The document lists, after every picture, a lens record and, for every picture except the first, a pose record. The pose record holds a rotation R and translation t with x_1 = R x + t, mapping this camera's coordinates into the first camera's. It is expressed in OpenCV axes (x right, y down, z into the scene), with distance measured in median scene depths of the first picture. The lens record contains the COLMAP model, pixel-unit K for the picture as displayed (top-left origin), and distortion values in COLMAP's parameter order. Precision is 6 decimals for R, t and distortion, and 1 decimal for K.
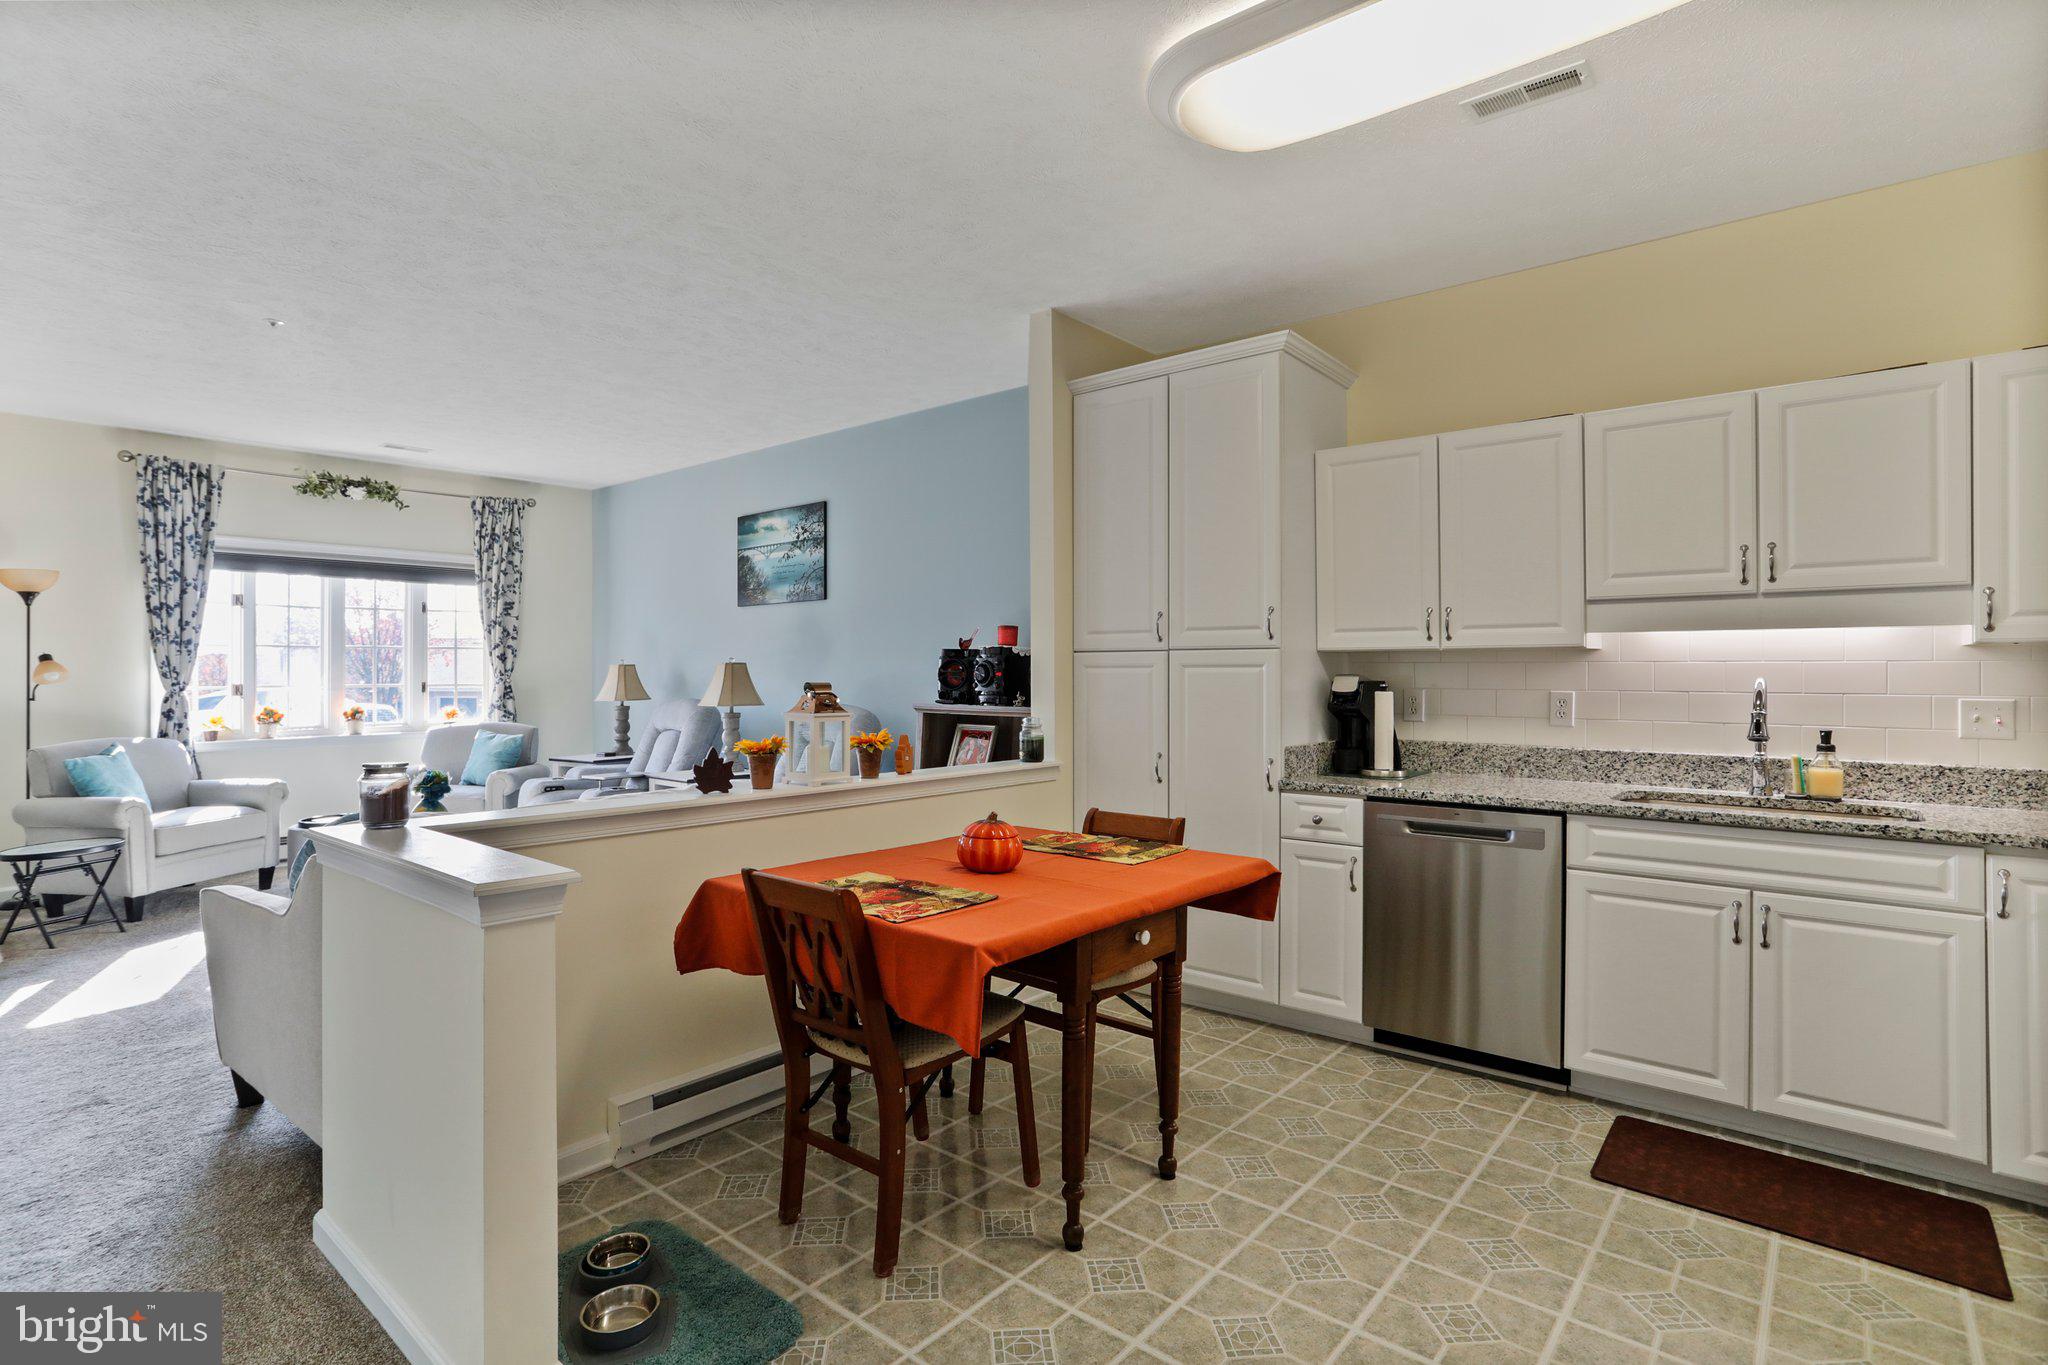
lens RADIAL K [[1000.1, 0, 1004.1], [0, 1000.1, 671.3], [0, 0, 1]] dist [-0.064232, 0.030345]
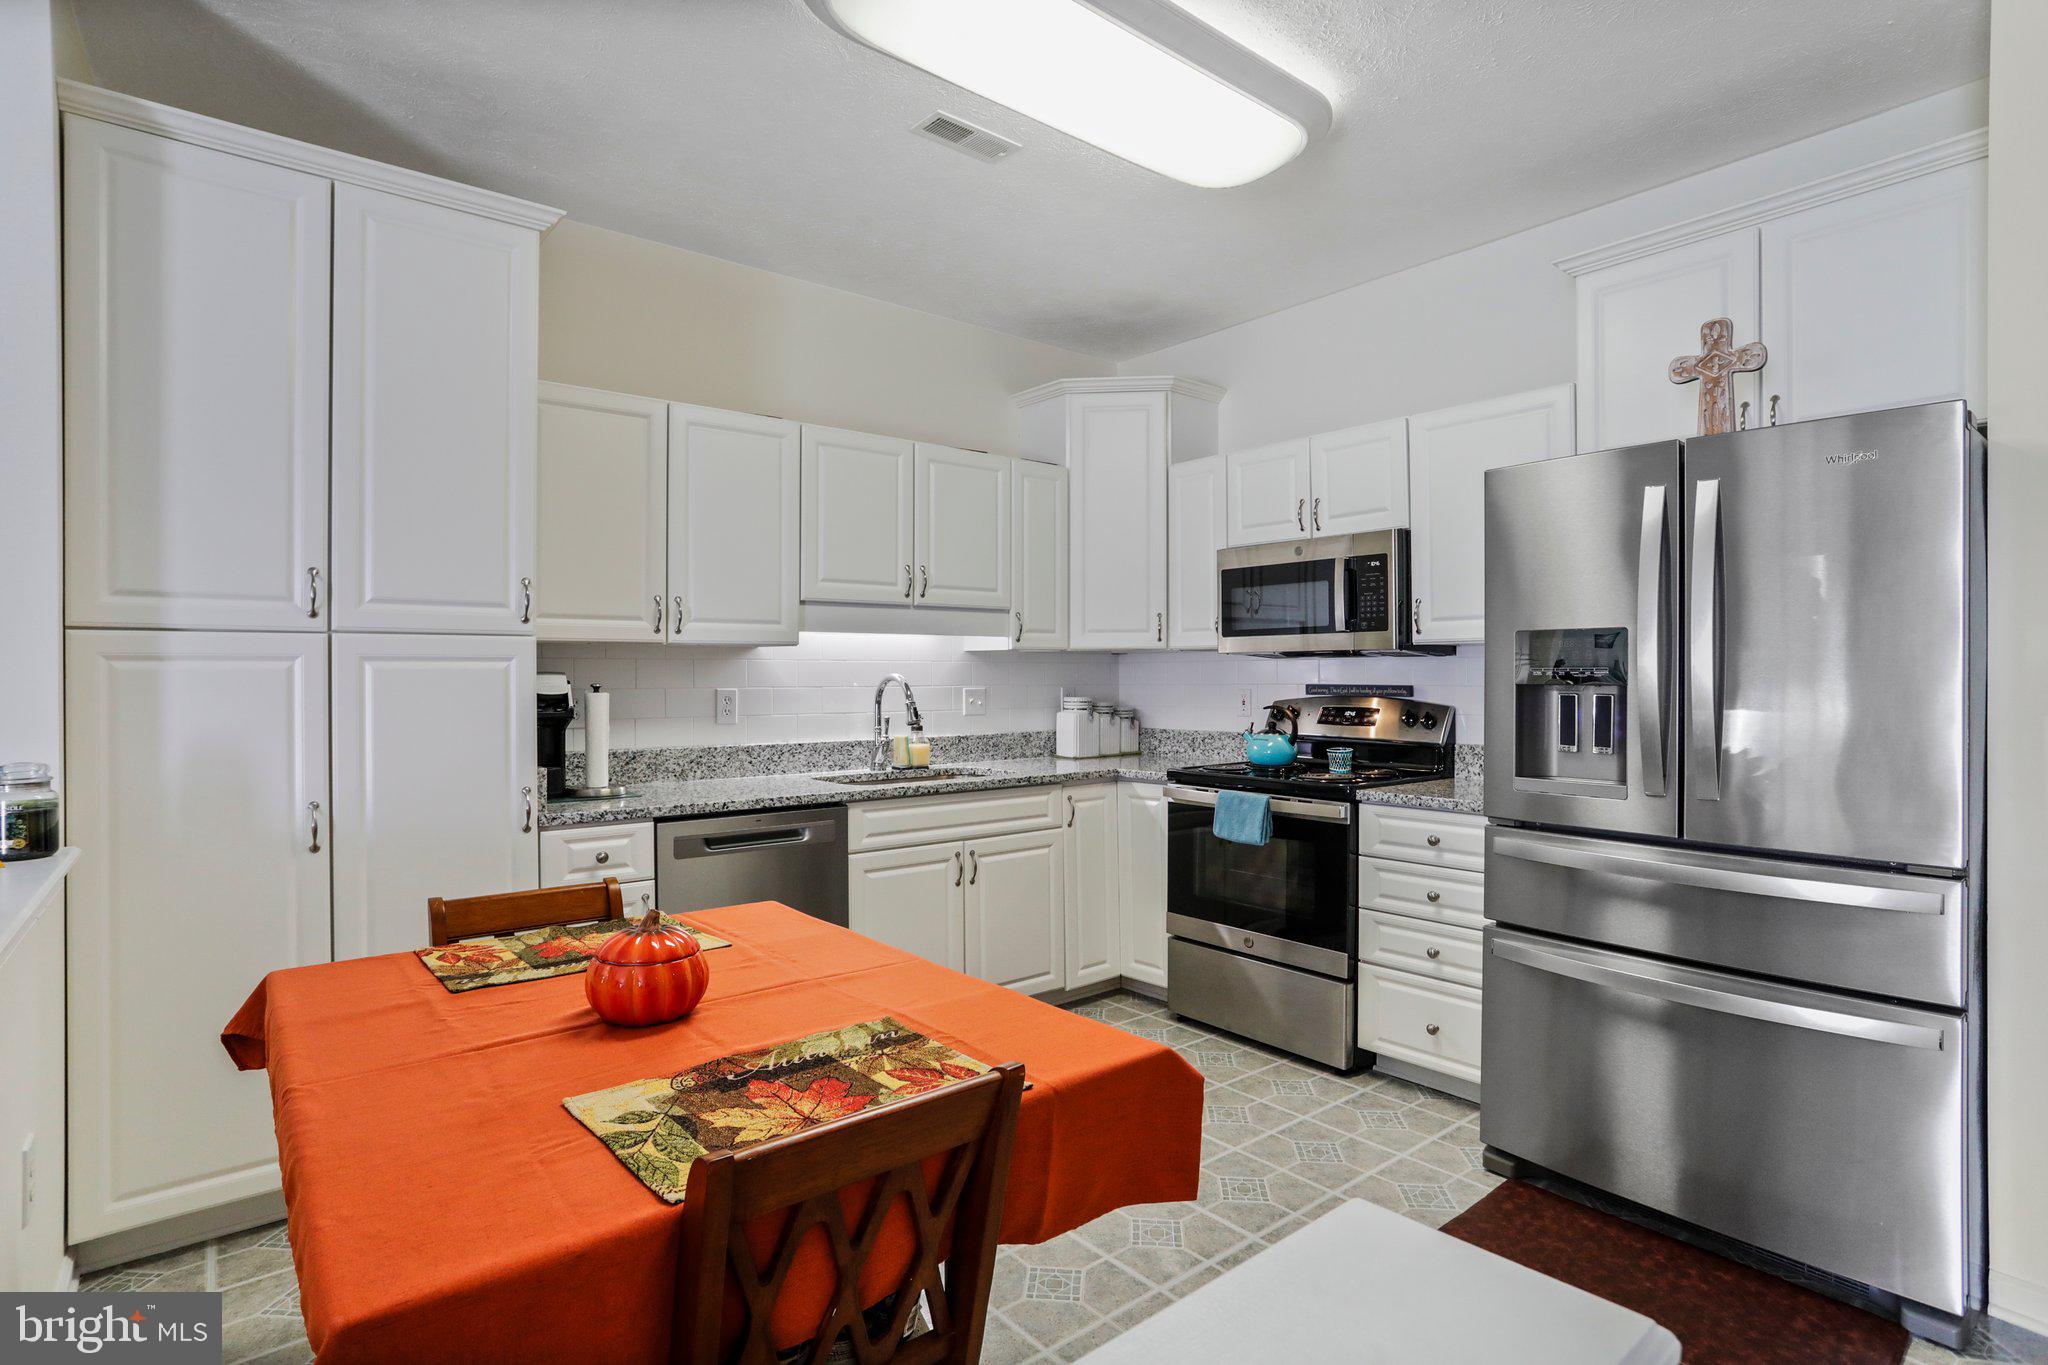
lens RADIAL K [[1028.2, 0, 1027.2], [0, 1028.2, 679.4], [0, 0, 1]] dist [-0.068448, 0.033731]
pose [[0.165687, -0.004700, 0.986167, -0.274825], [0.002918, 0.999987, 0.004276, 0.004900], [-0.986174, 0.002169, 0.165698, 0.357482]]
